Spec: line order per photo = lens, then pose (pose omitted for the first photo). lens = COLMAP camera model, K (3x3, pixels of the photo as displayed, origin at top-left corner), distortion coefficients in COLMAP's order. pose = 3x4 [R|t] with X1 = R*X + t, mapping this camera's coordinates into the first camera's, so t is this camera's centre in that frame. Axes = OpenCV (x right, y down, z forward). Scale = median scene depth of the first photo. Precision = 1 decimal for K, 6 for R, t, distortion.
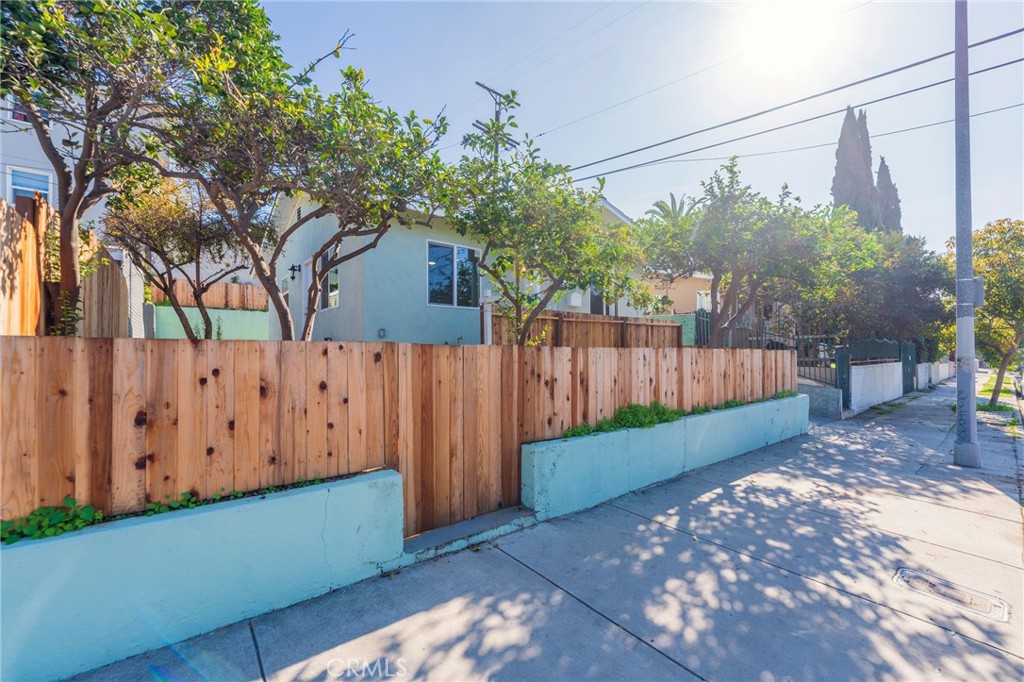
lens RADIAL K [[411.9, 0, 512.6], [0, 411.9, 348.9], [0, 0, 1]] dist [-0.001577, -0.000287]
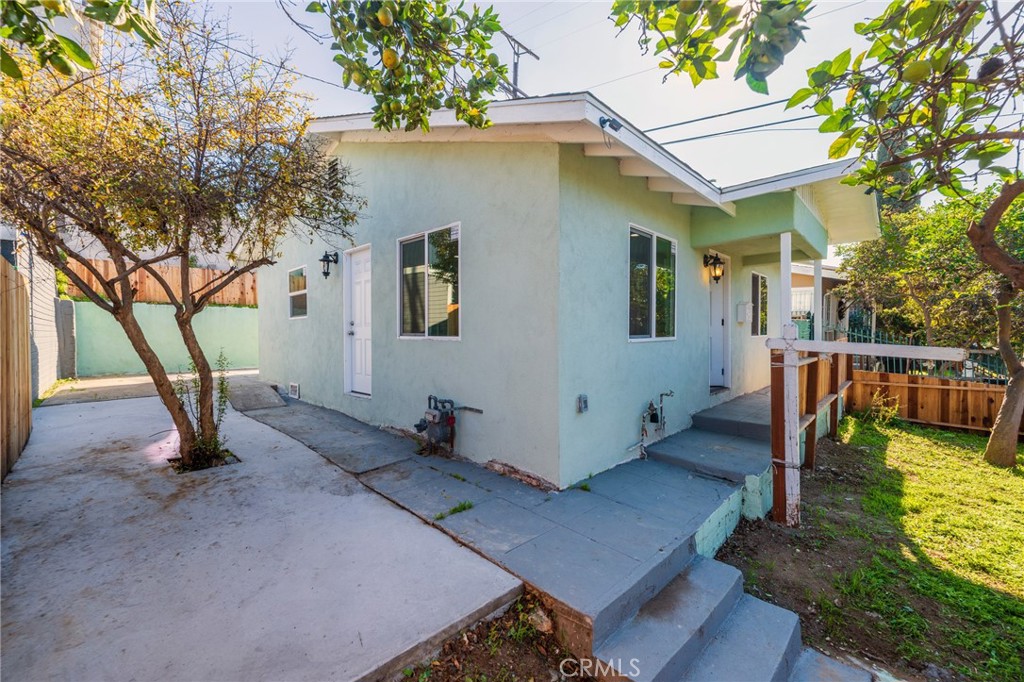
lens RADIAL K [[412.5, 0, 509.8], [0, 412.5, 336.5], [0, 0, 1]] dist [-0.000427, -0.000118]
pose [[0.994089, 0.001702, 0.108558, -0.398961], [-0.004578, 0.999645, 0.026249, -0.117087], [-0.108474, -0.026591, 0.993744, 0.428292]]
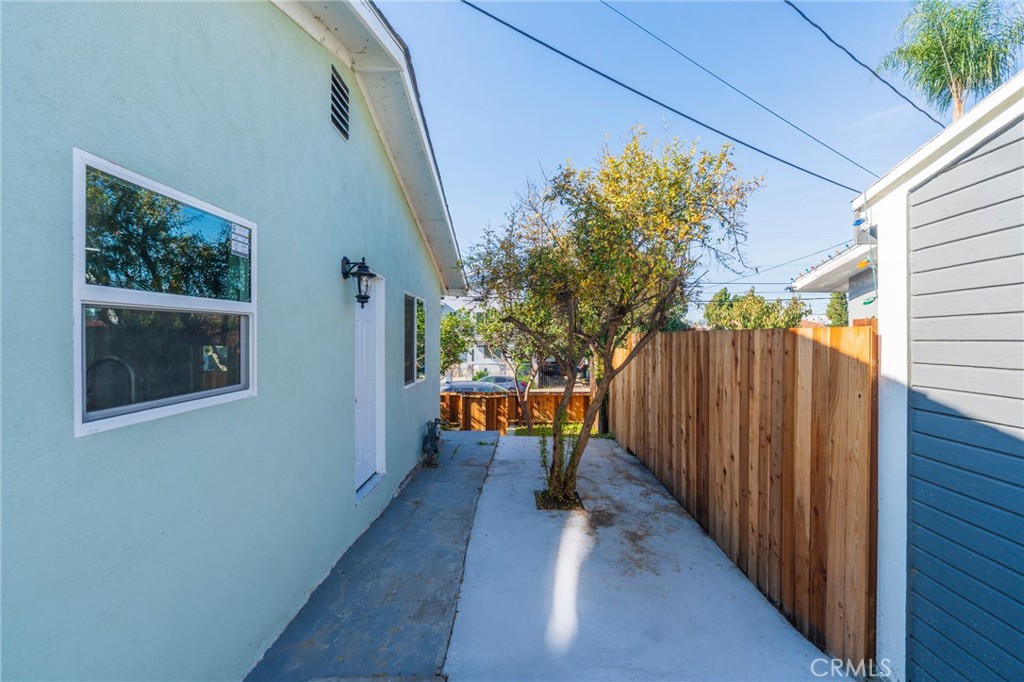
lens RADIAL K [[412.5, 0, 509.8], [0, 412.5, 336.5], [0, 0, 1]] dist [-0.000427, -0.000118]
pose [[-0.753736, 0.003972, 0.657165, -1.035959], [-0.010135, 0.999793, -0.017668, -0.167403], [-0.657099, -0.019977, -0.753540, 1.438134]]
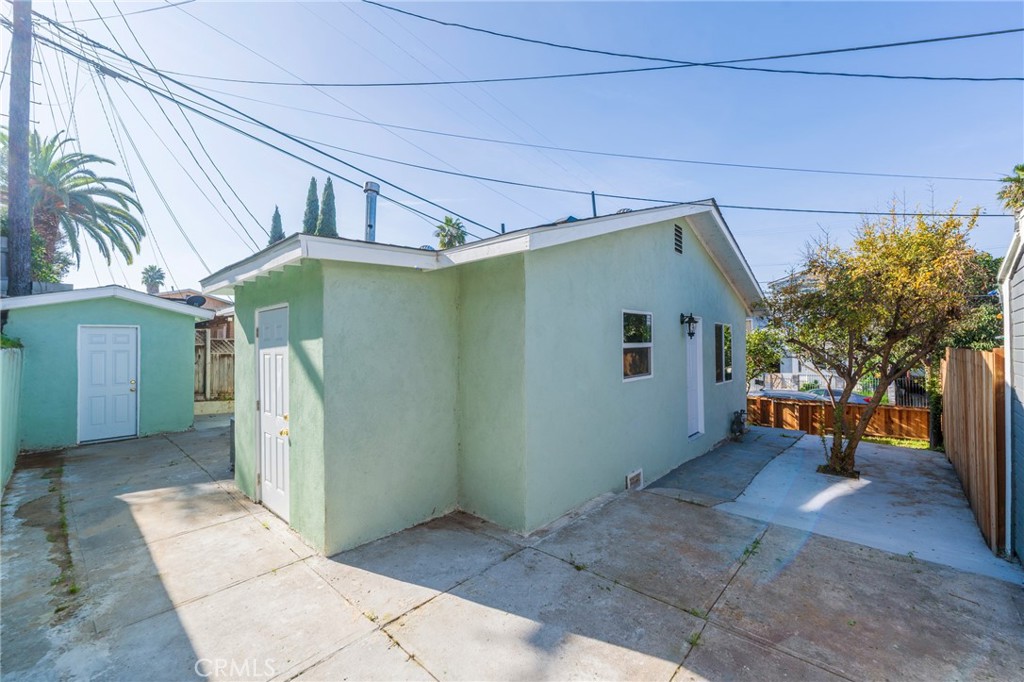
lens RADIAL K [[411.9, 0, 514.8], [0, 411.9, 337.2], [0, 0, 1]] dist [0.002132, -0.000057]
pose [[-0.144287, 0.023528, 0.989256, -1.403264], [-0.010876, 0.999619, -0.025361, -0.181016], [-0.989476, -0.014419, -0.143976, 1.683141]]
